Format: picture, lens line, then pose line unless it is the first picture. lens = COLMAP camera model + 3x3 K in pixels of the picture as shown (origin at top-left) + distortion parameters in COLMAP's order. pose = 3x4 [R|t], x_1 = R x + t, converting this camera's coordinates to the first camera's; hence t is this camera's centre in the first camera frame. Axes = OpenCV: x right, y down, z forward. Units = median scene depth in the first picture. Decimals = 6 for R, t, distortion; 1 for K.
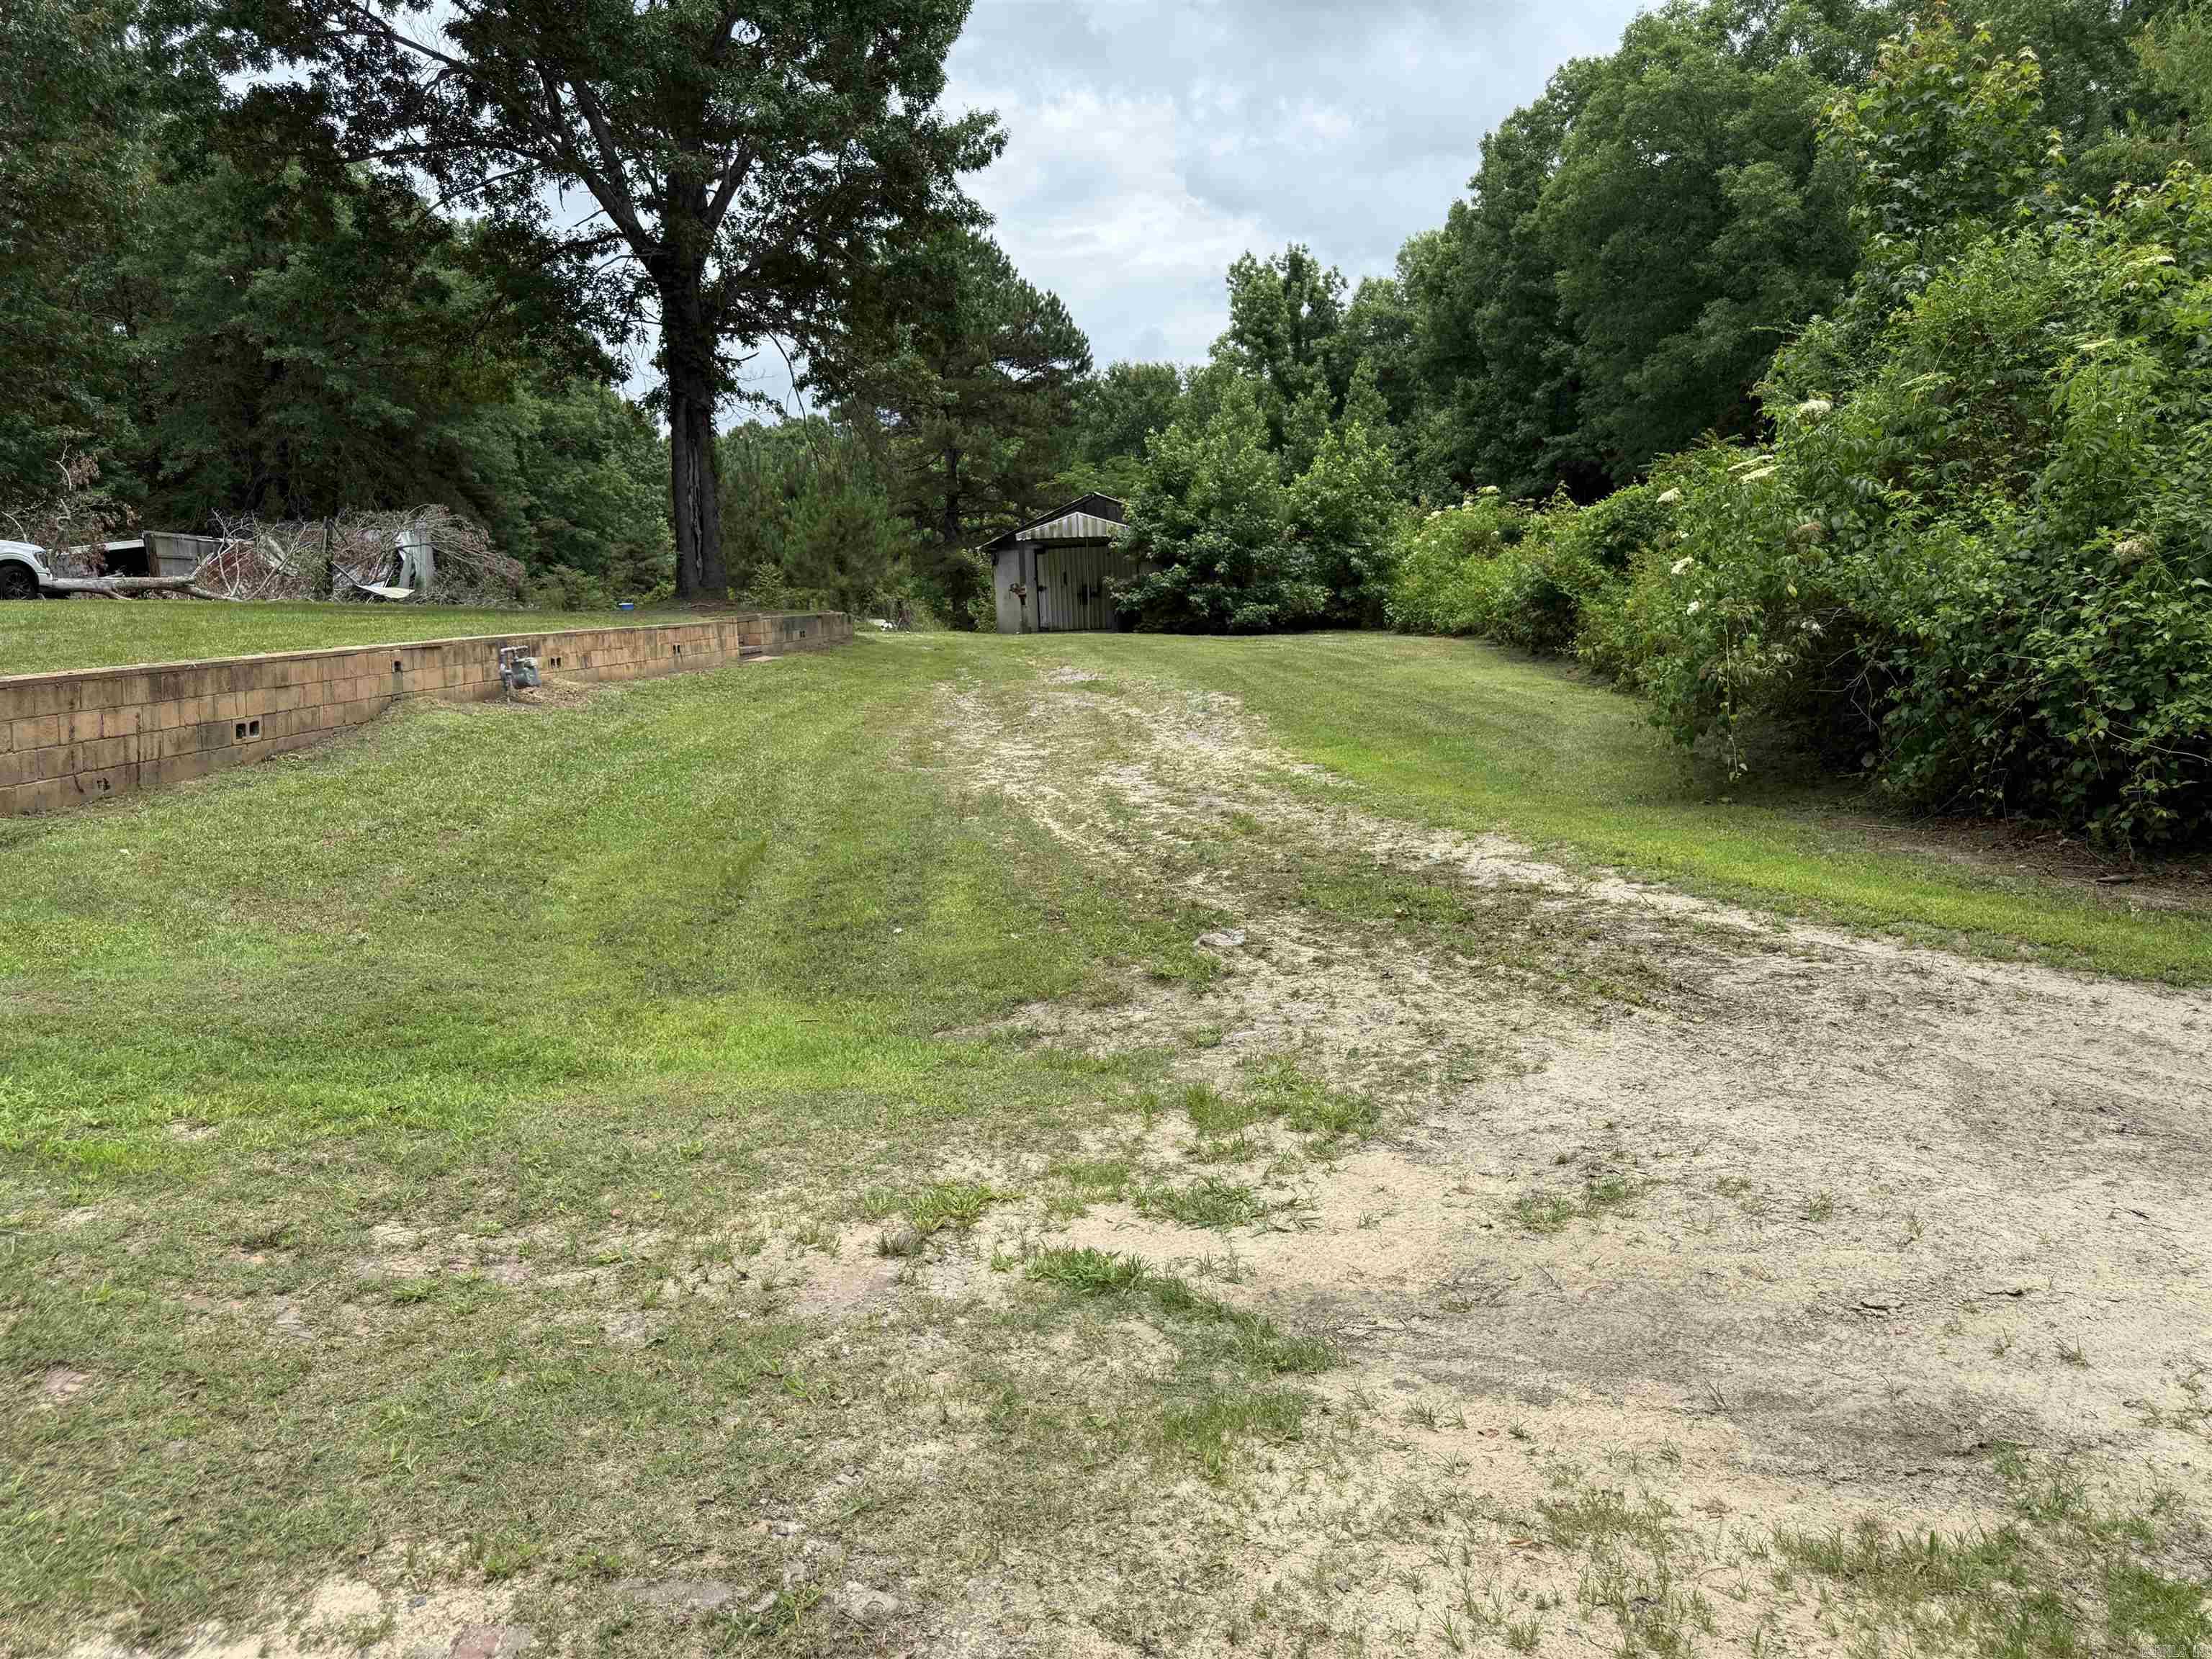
lens RADIAL K [[1569.9, 0, 1113.3], [0, 1569.9, 834.8], [0, 0, 1]] dist [0.150581, -0.257095]
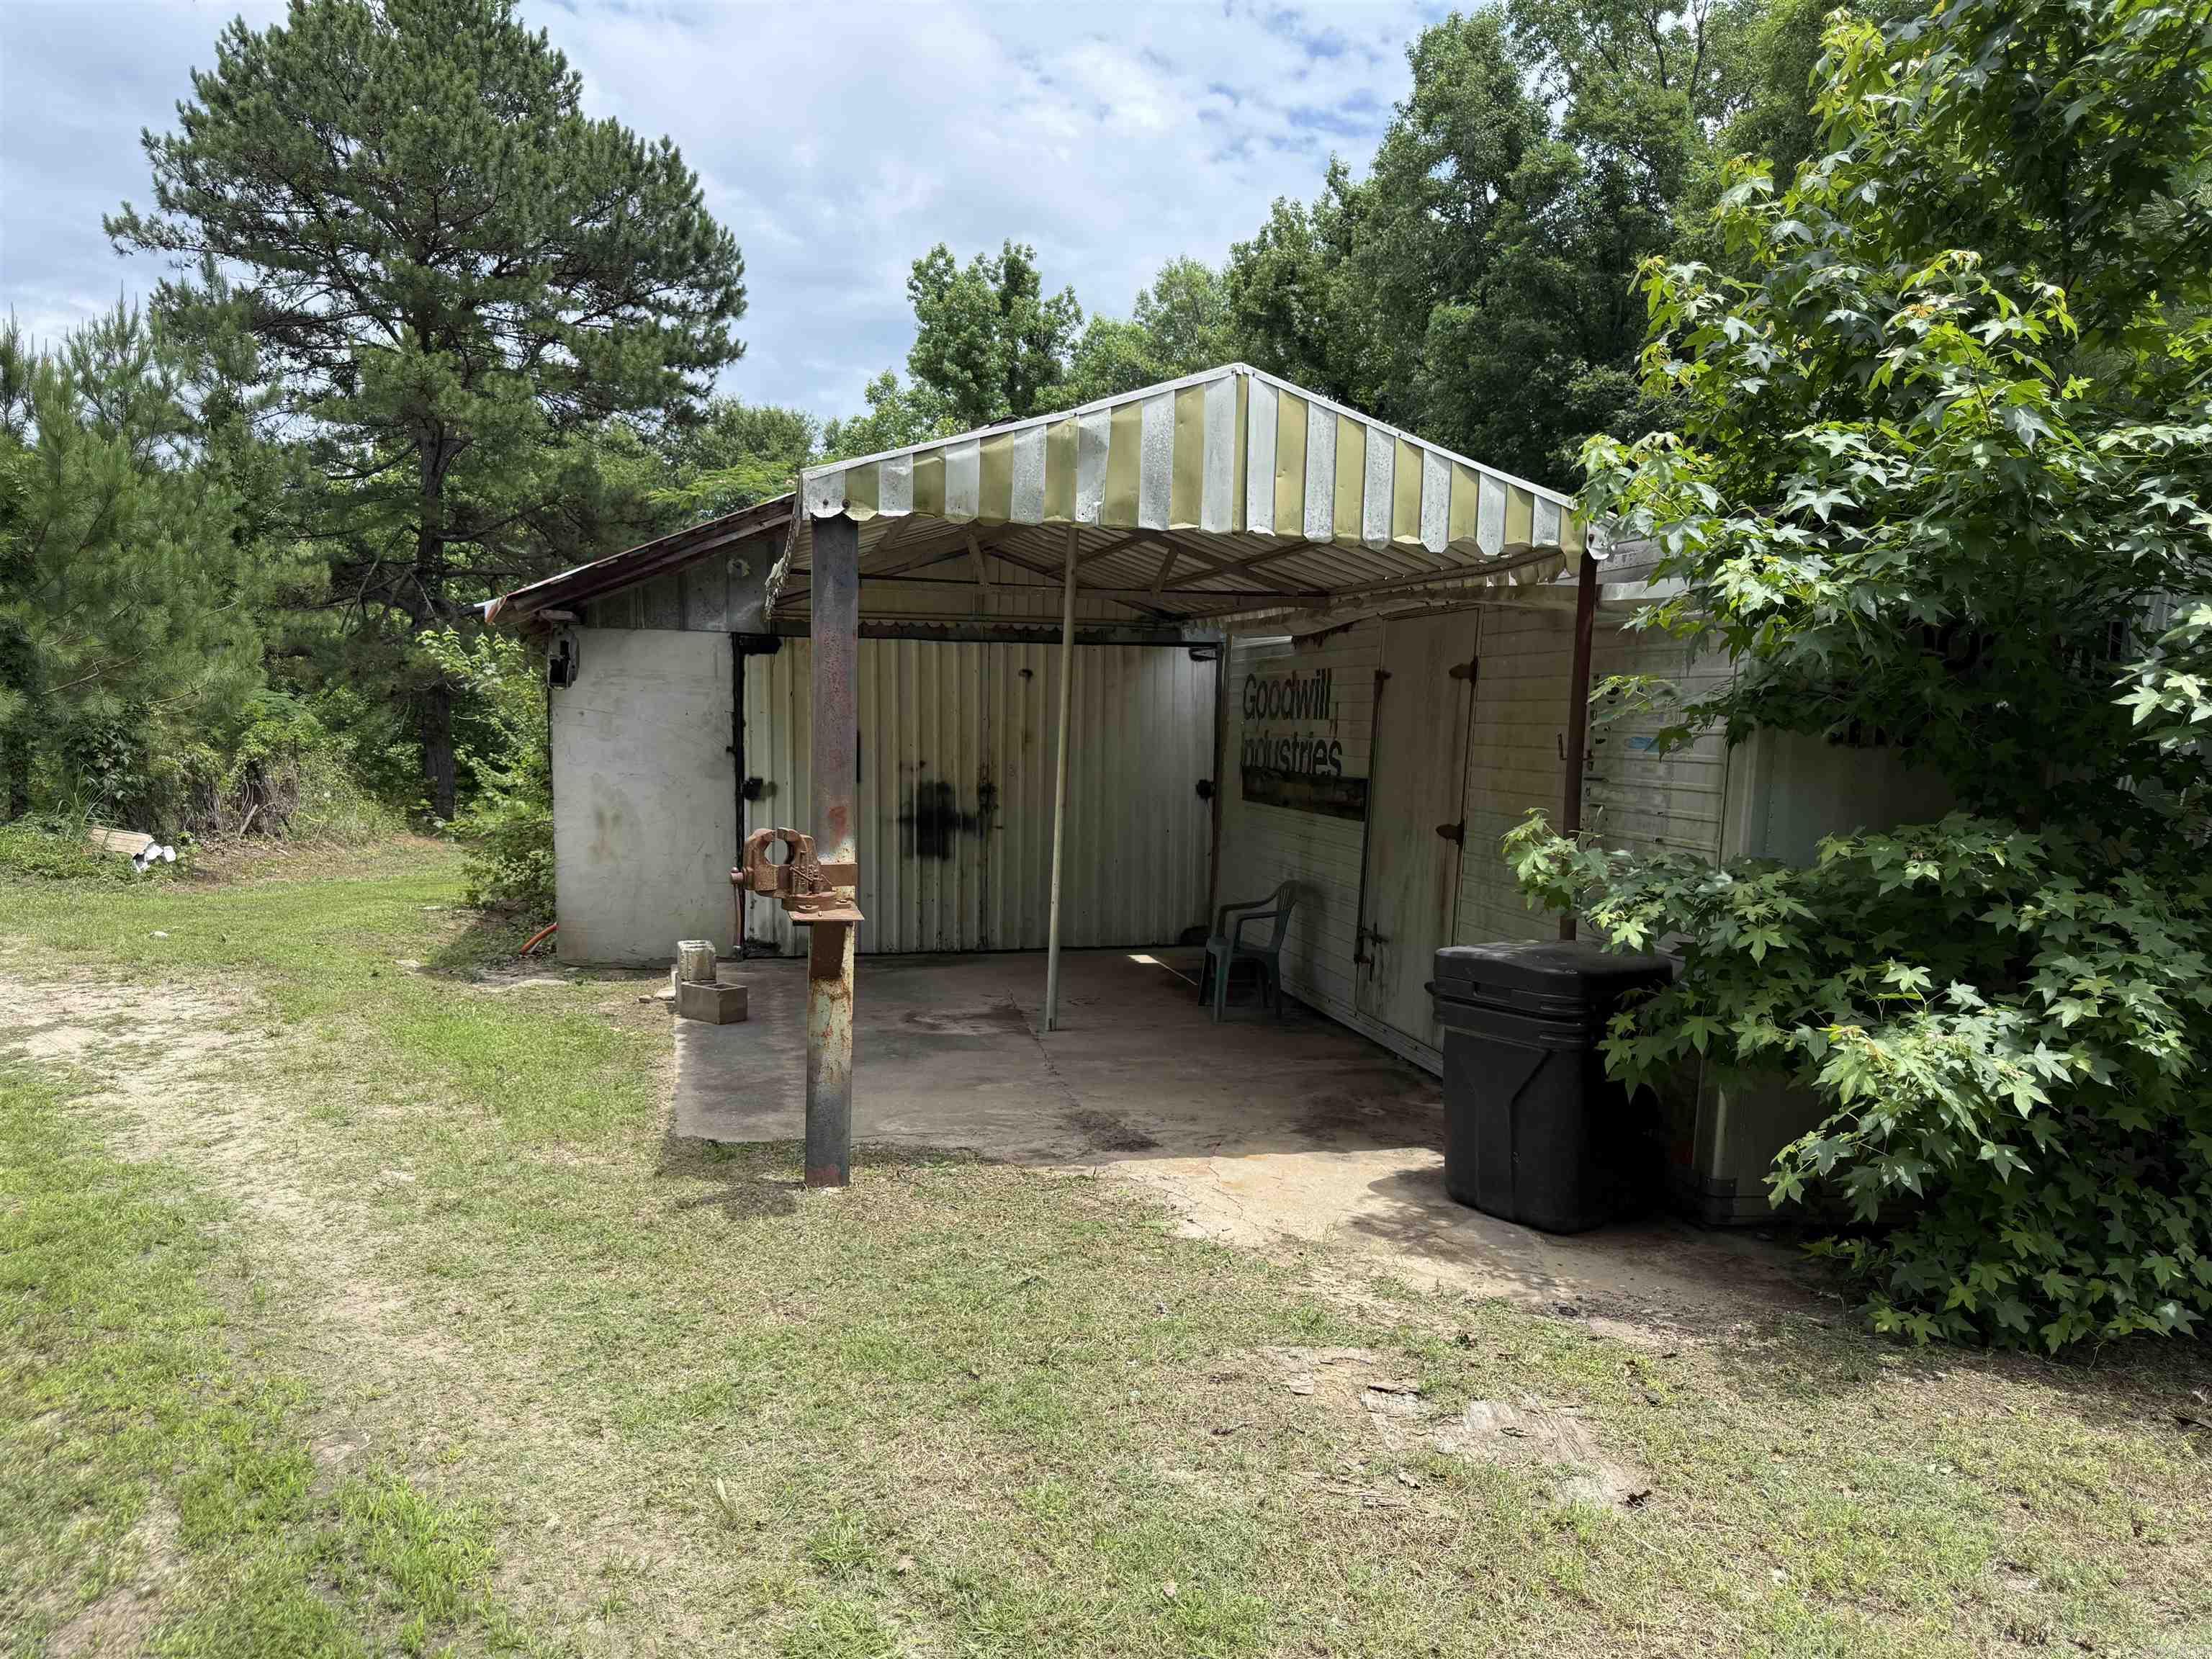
lens RADIAL K [[1580.2, 0, 1102.1], [0, 1580.2, 838.4], [0, 0, 1]] dist [0.015486, -0.020818]
pose [[0.956306, 0.037164, 0.289997, -0.063227], [-0.011521, 0.995908, -0.089634, -0.122847], [-0.292142, 0.082376, 0.952821, 0.722778]]
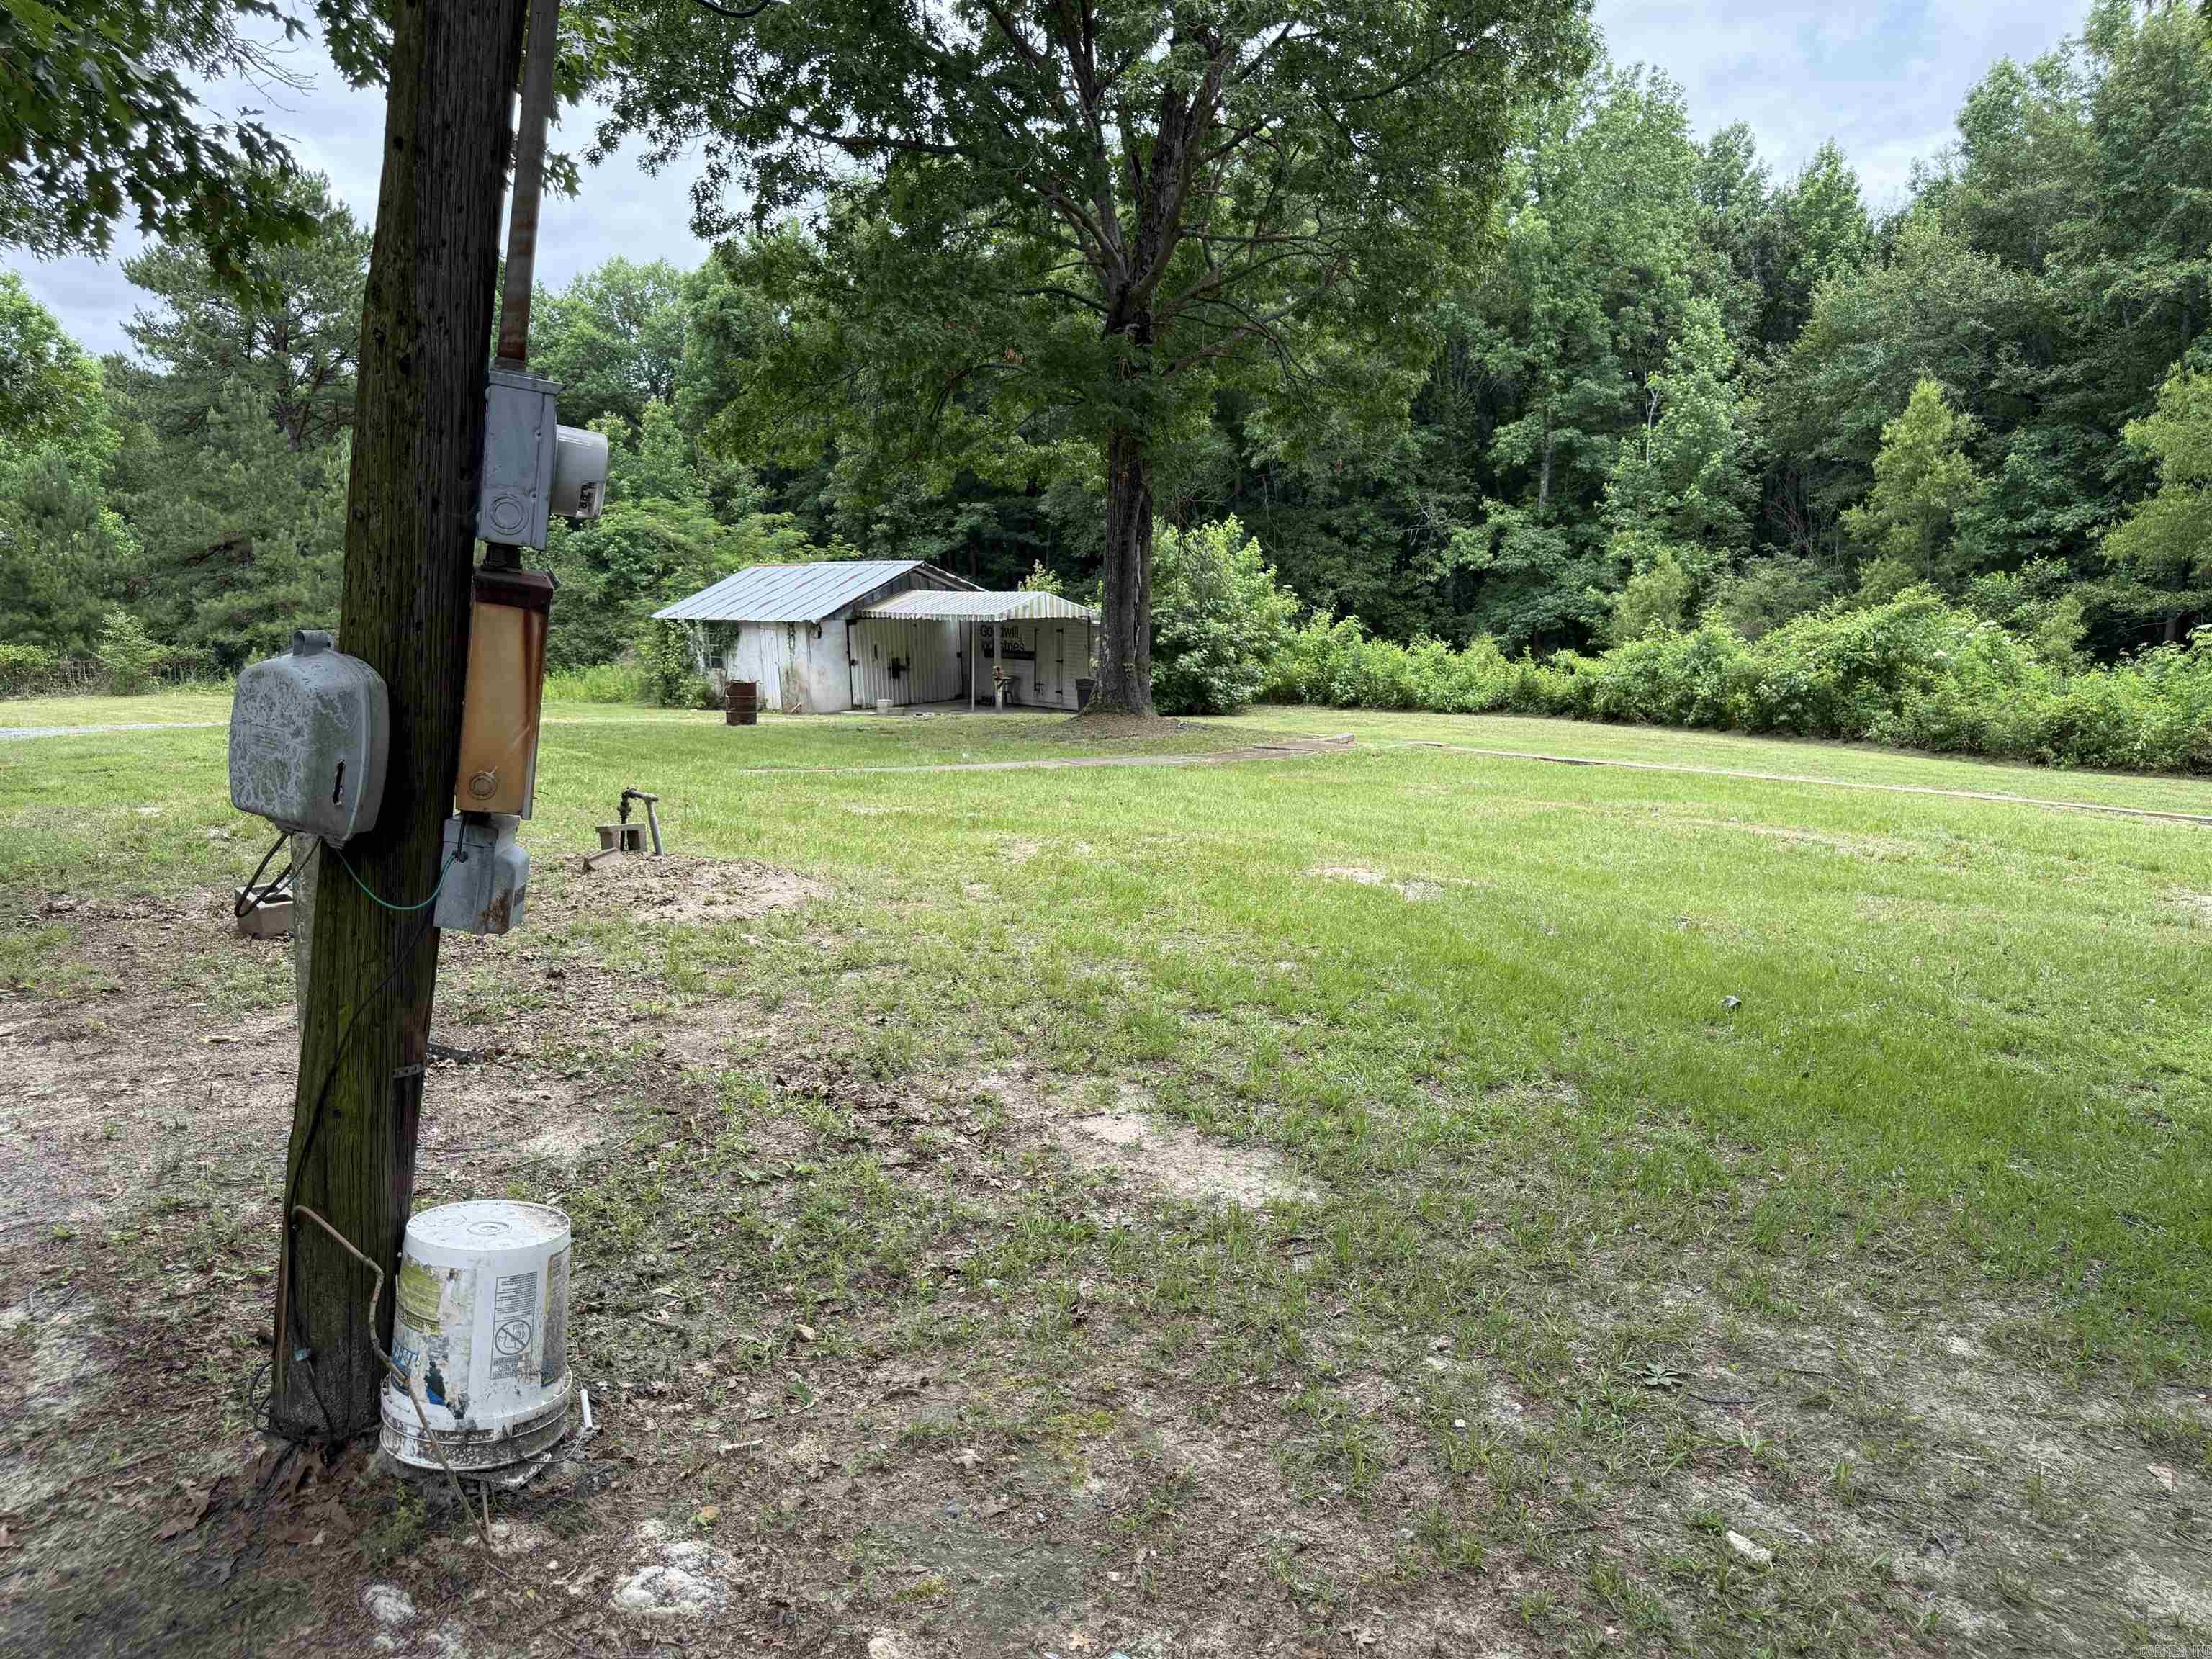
lens RADIAL K [[1569.9, 0, 1113.3], [0, 1569.9, 834.8], [0, 0, 1]] dist [0.150581, -0.257095]
pose [[0.715852, -0.092472, 0.692102, -0.555002], [0.099180, 0.994608, 0.030306, -0.068553], [-0.691172, 0.046948, 0.721164, 0.241775]]
